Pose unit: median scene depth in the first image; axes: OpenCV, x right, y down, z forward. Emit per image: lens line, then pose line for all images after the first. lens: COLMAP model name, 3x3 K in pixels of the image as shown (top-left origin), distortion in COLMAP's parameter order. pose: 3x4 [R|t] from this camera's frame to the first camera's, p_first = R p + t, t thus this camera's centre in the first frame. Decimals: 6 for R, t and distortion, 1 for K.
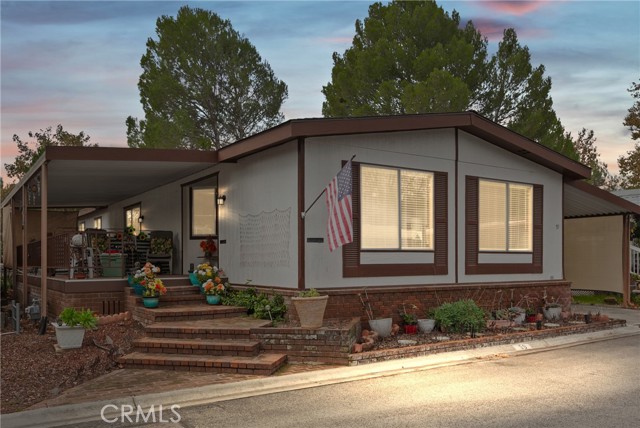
lens RADIAL K [[541.2, 0, 320.5], [0, 541.2, 215.2], [0, 0, 1]] dist [-0.006687, -0.002283]
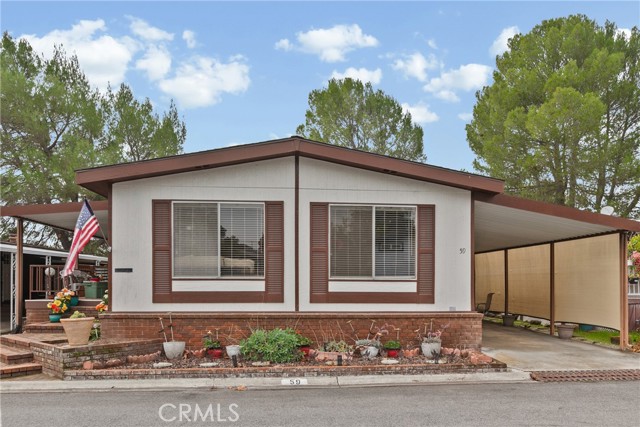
lens RADIAL K [[445.2, 0, 319.0], [0, 445.2, 256.1], [0, 0, 1]] dist [-0.002802, -0.002985]
pose [[0.878287, -0.025326, -0.477462, 0.672734], [0.034607, 0.999344, 0.010651, 0.016393], [0.476879, -0.025878, 0.878588, 0.297622]]
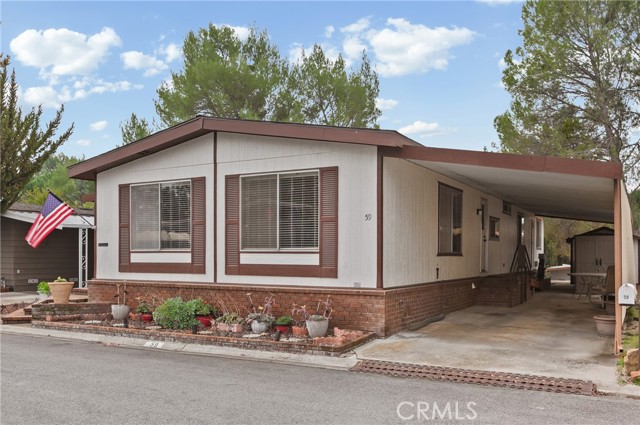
lens RADIAL K [[560.1, 0, 320.2], [0, 560.1, 213.1], [0, 0, 1]] dist [-0.007548, -0.000114]
pose [[0.465797, -0.063634, -0.882601, 1.271662], [0.069545, 0.996958, -0.035177, 0.044884], [0.882155, -0.044995, 0.468806, 0.675473]]
